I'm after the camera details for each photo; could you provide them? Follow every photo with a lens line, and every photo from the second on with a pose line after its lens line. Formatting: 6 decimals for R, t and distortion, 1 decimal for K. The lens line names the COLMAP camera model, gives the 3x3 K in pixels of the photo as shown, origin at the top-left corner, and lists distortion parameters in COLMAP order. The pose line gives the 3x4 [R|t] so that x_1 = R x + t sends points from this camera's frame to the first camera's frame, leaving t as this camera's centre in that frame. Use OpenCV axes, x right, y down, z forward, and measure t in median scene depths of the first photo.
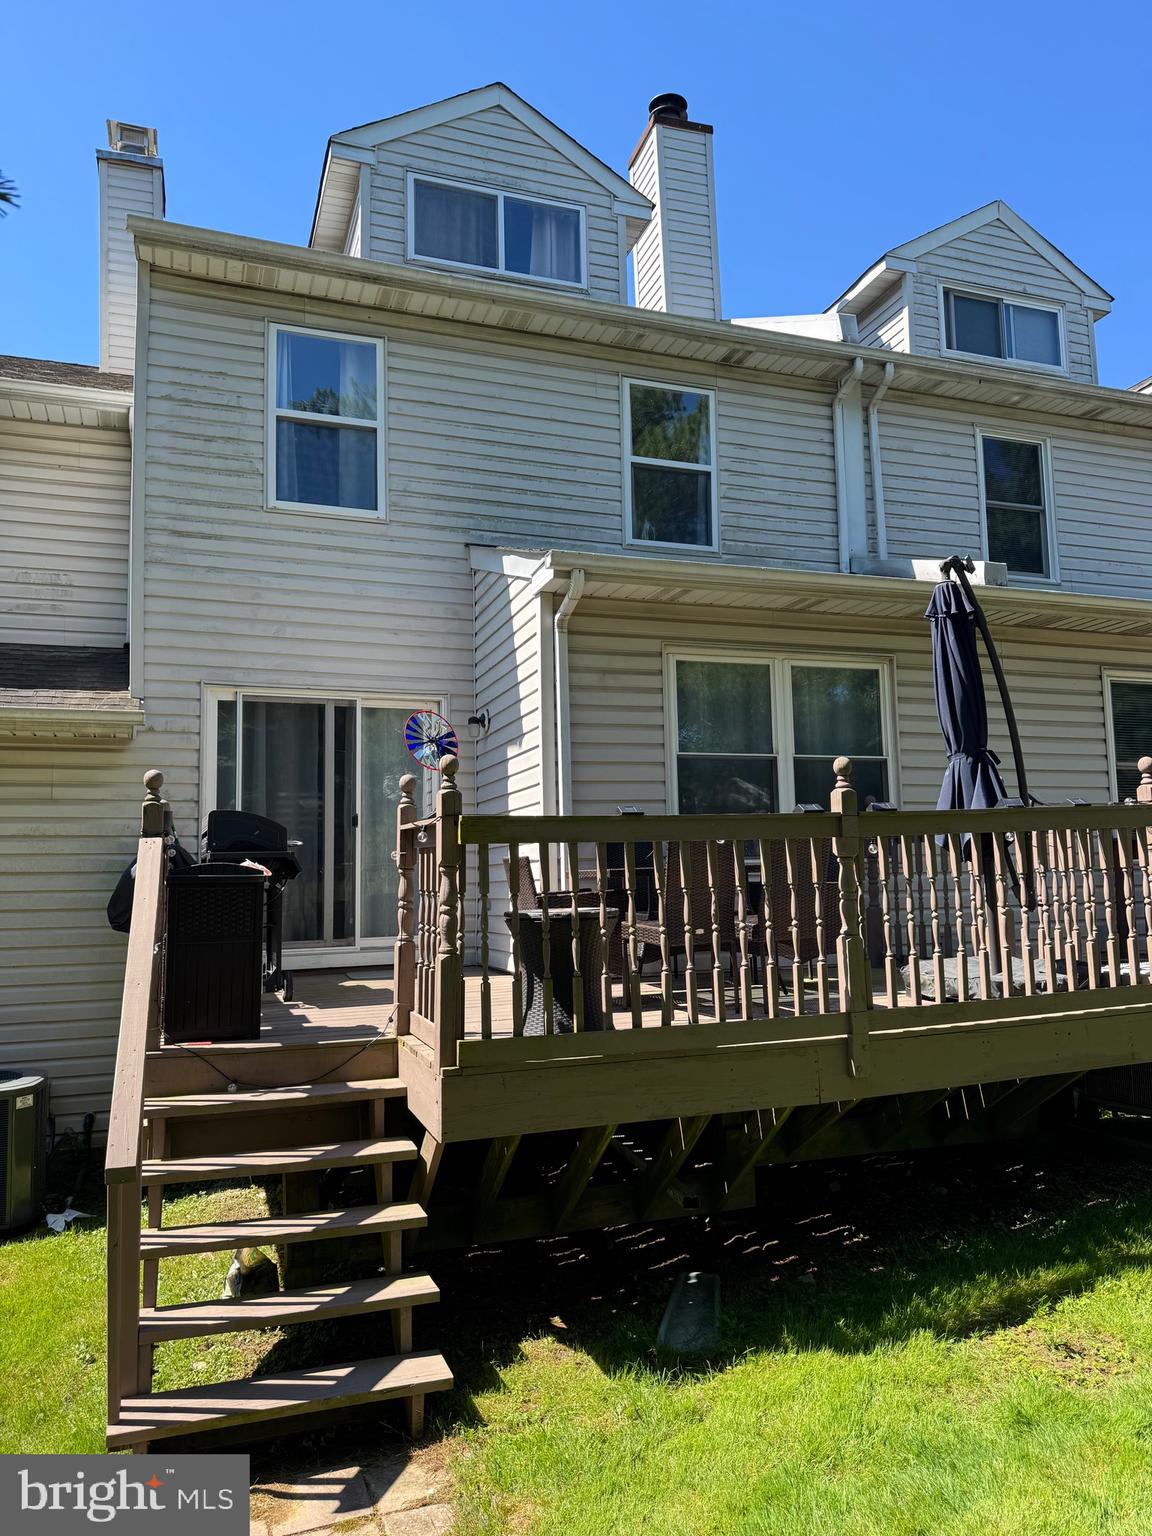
lens RADIAL K [[1081.4, 0, 577.2], [0, 1081.4, 762.5], [0, 0, 1]] dist [0.113453, -0.162158]
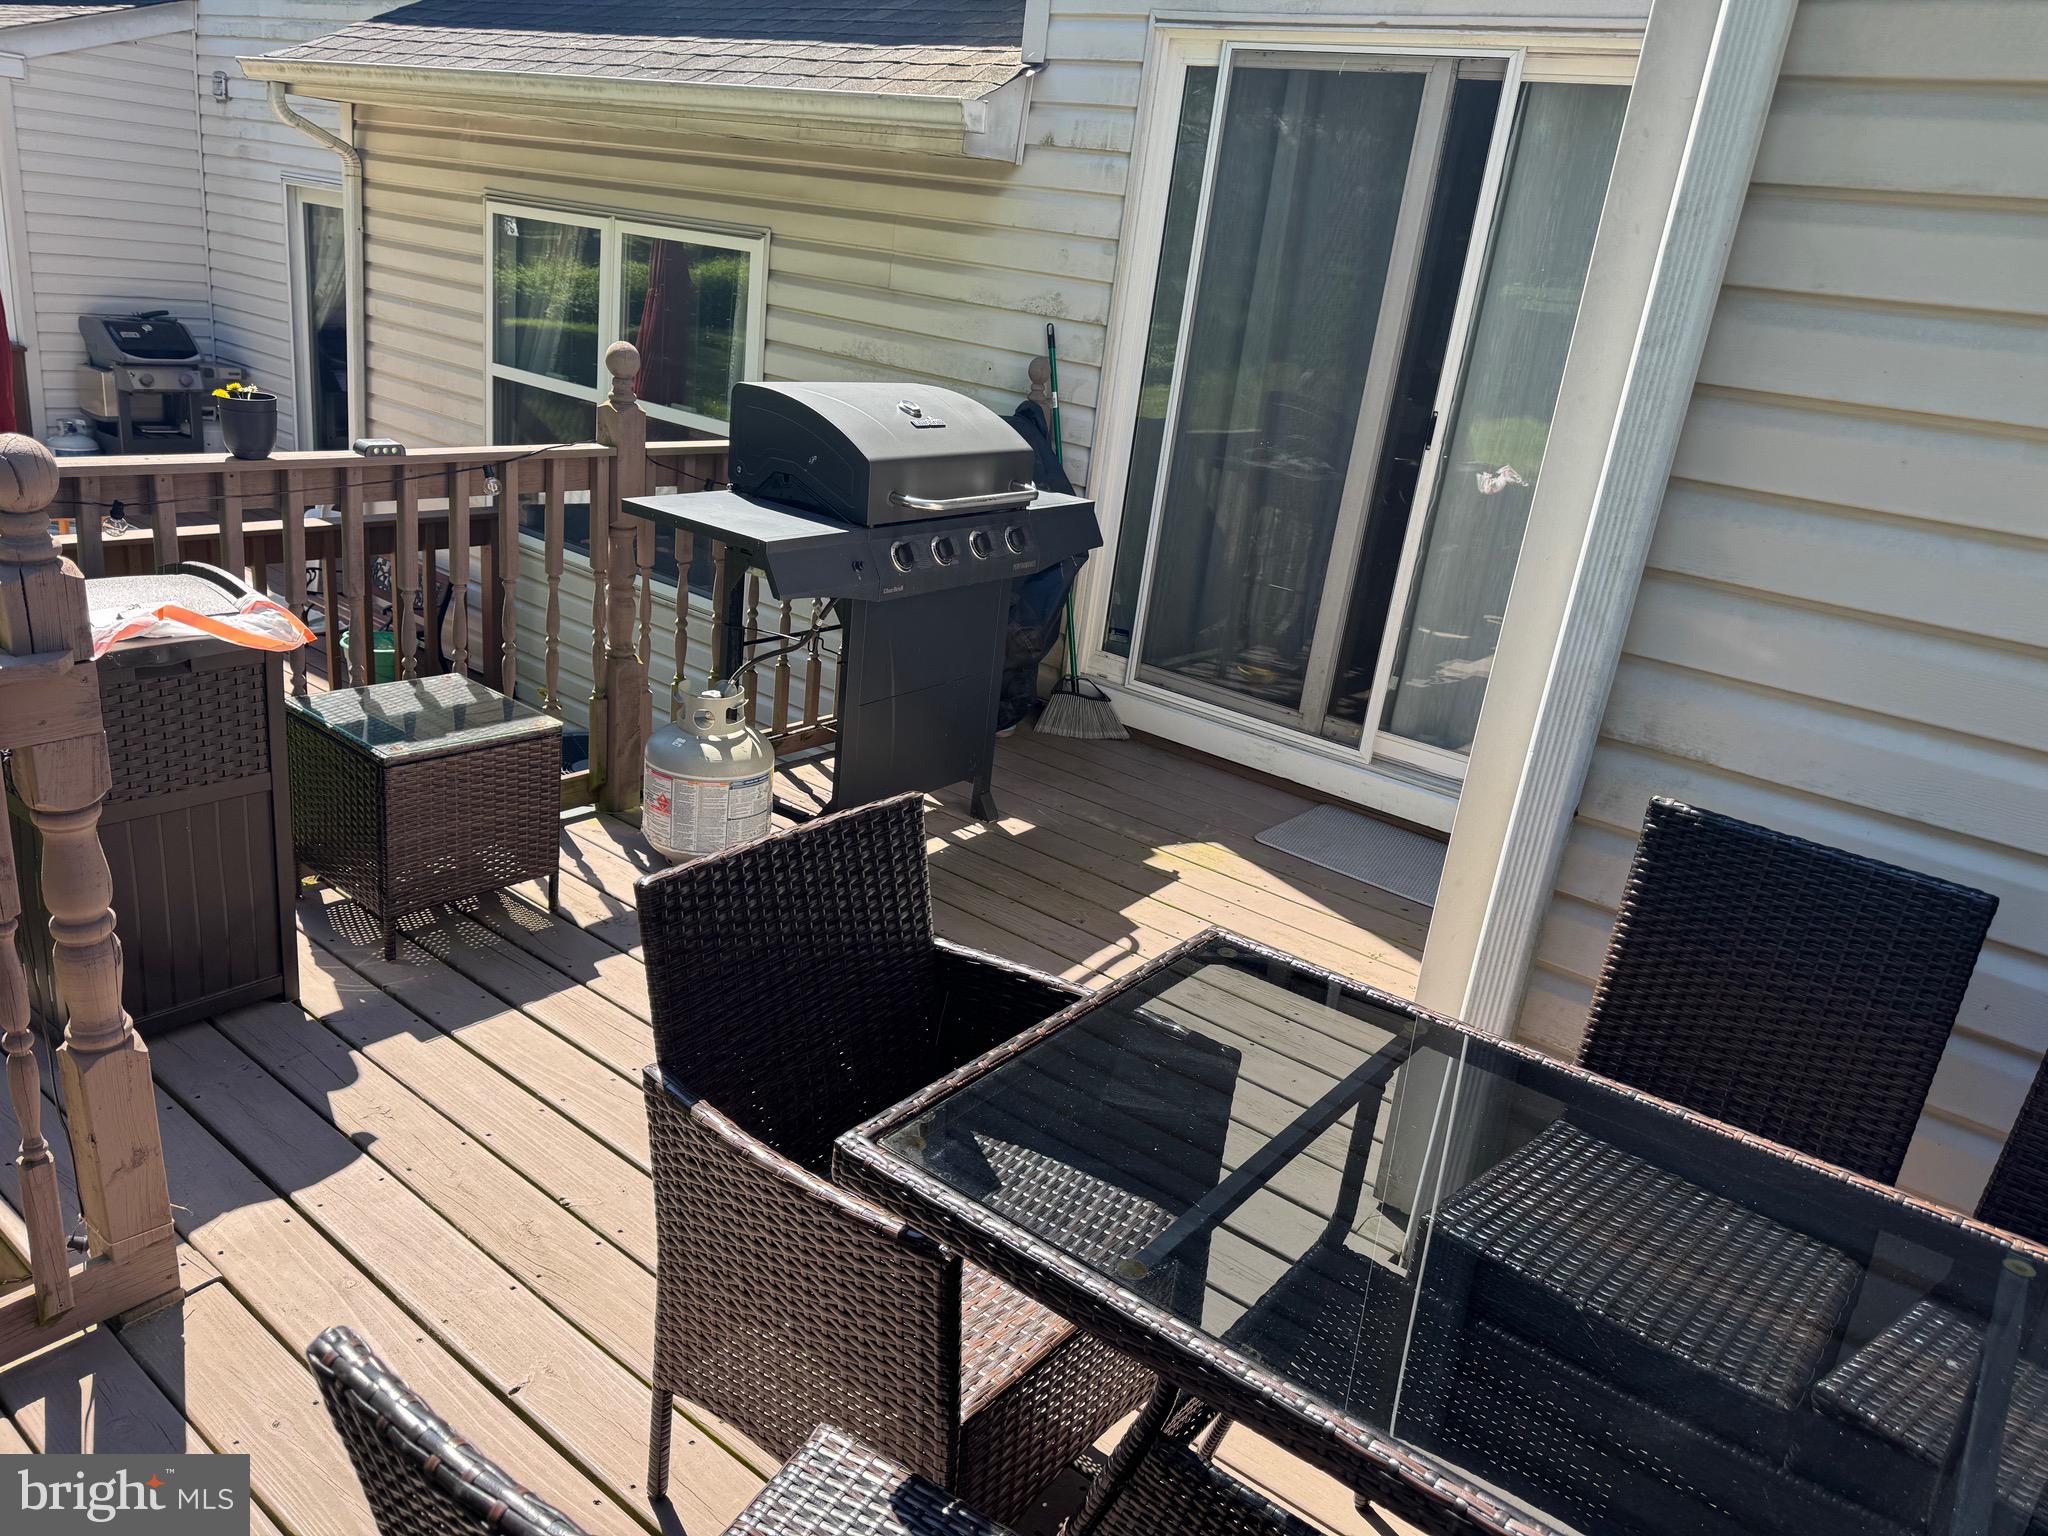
lens RADIAL K [[1442.3, 0, 1026.7], [0, 1442.3, 768.0], [0, 0, 1]] dist [0.079739, -0.078767]
pose [[0.536189, 0.358301, -0.764278, 0.141831], [-0.031481, 0.913297, 0.406076, -0.036661], [0.843511, -0.193673, 0.500980, 0.614321]]
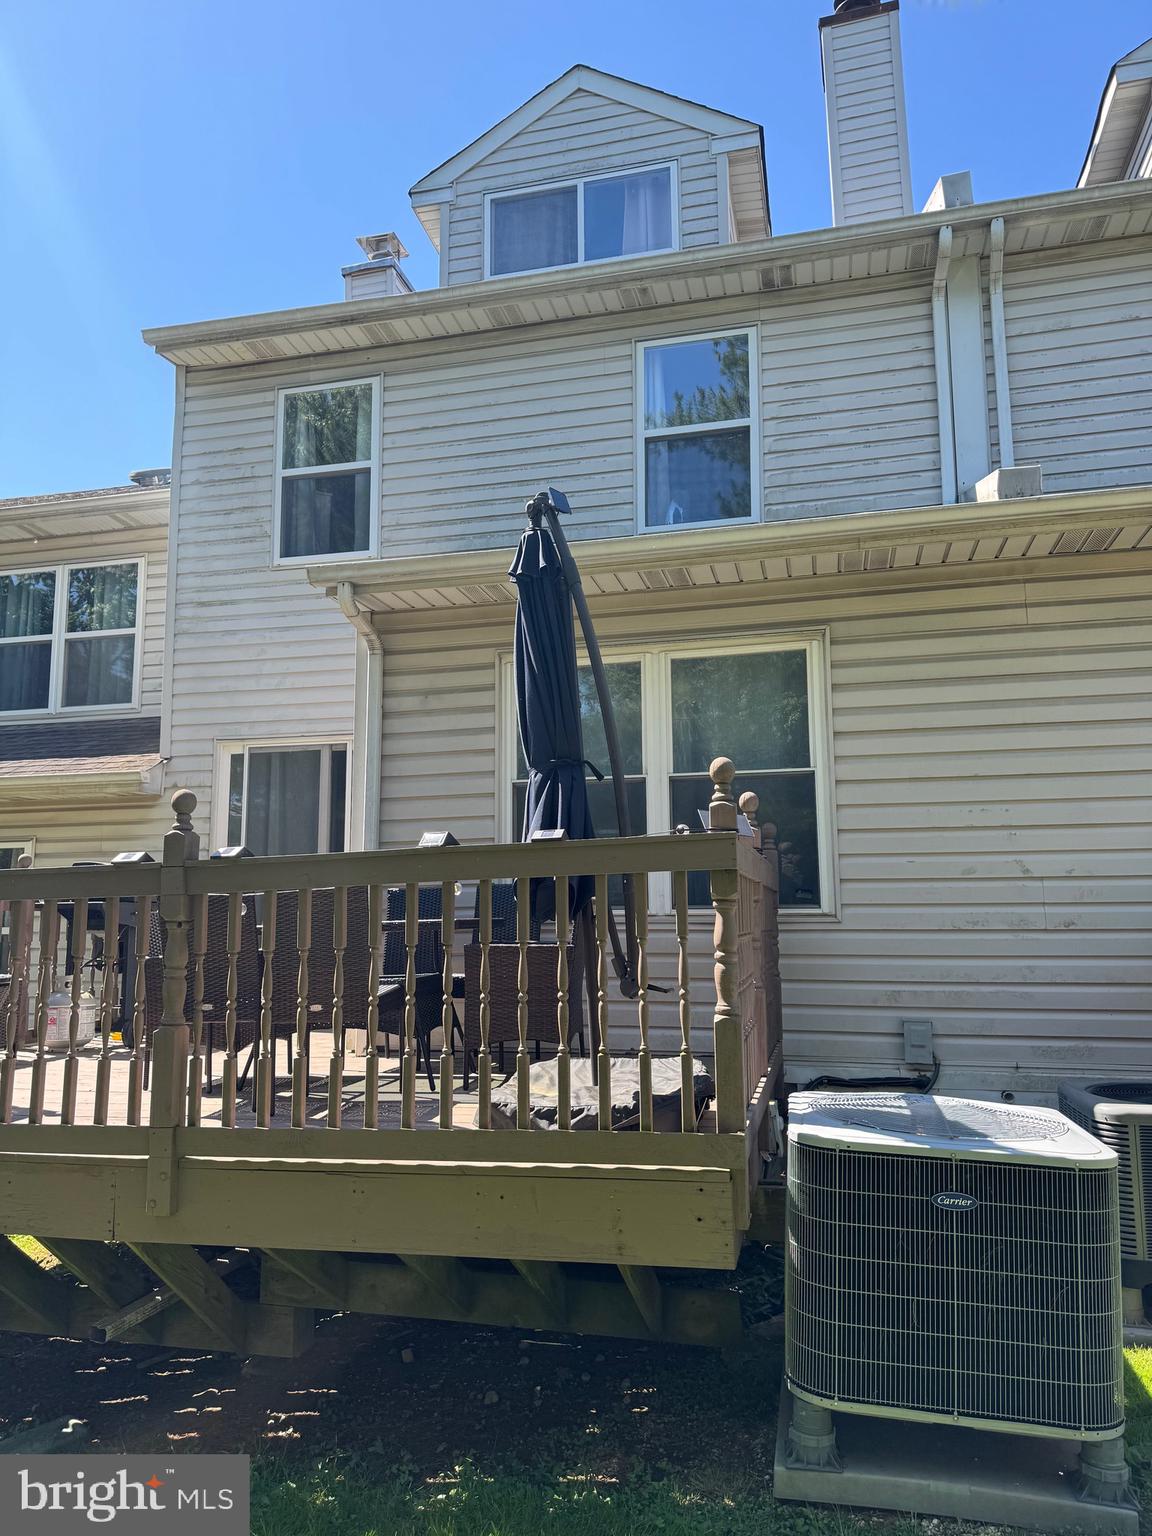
lens RADIAL K [[1066.3, 0, 571.1], [0, 1066.3, 775.8], [0, 0, 1]] dist [0.087894, -0.113434]
pose [[0.838513, -0.061078, -0.541448, 0.503279], [0.054896, 0.998111, -0.027577, 0.010852], [0.542110, -0.006599, 0.840282, 0.291883]]
